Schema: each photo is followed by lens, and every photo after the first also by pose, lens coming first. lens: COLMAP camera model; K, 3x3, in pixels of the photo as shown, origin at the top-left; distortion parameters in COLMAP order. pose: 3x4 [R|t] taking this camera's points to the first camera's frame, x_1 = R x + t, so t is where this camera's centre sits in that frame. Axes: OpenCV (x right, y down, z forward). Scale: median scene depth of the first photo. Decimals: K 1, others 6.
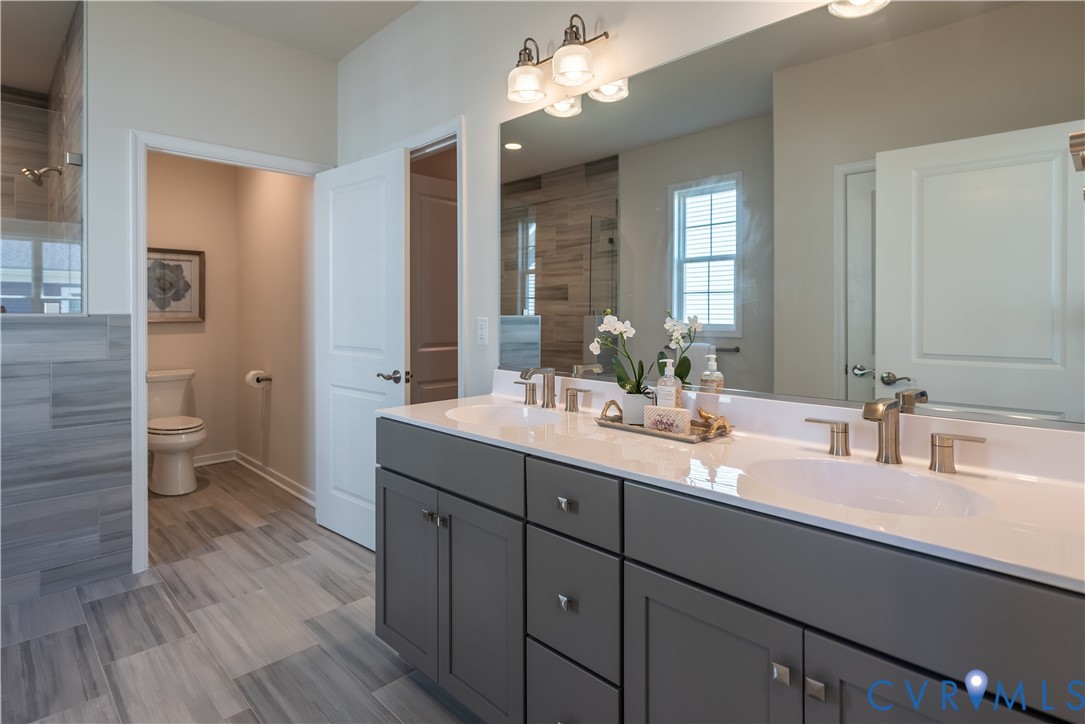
lens RADIAL K [[577.2, 0, 546.8], [0, 577.2, 318.1], [0, 0, 1]] dist [-0.005607, -0.001579]
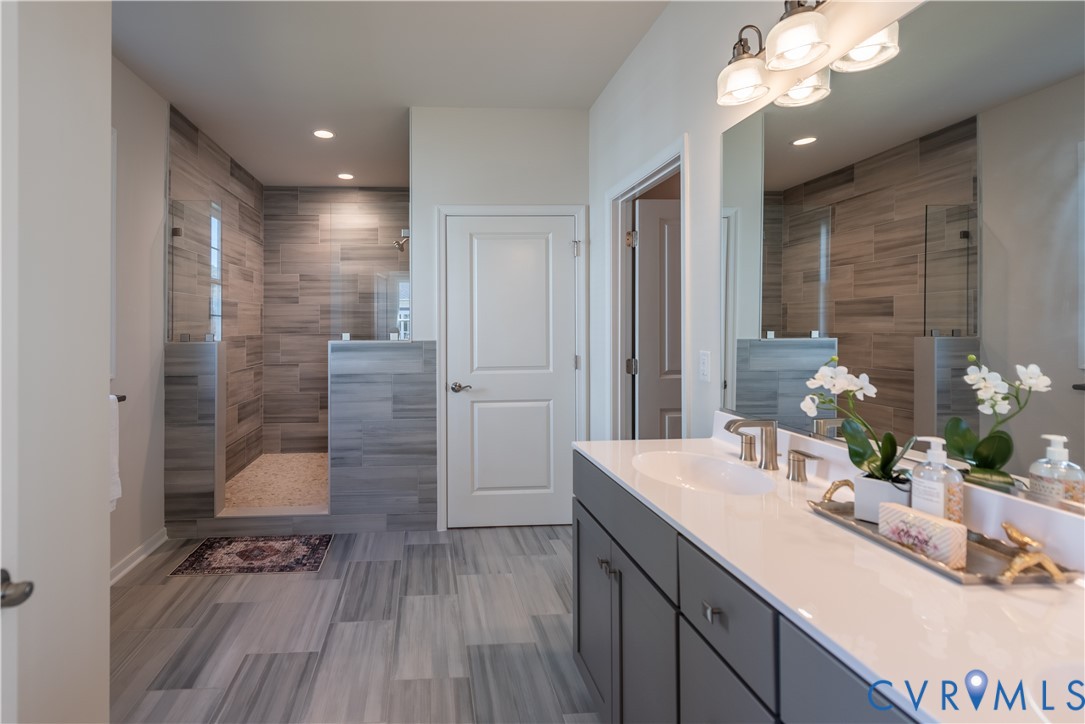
lens RADIAL K [[514.3, 0, 441.8], [0, 514.3, 324.9], [0, 0, 1]] dist [0.003504, -0.000689]
pose [[0.731340, -0.010623, -0.681930, 0.129453], [0.008623, 0.999943, -0.006329, -0.038074], [0.681958, -0.001251, 0.731390, 0.117267]]
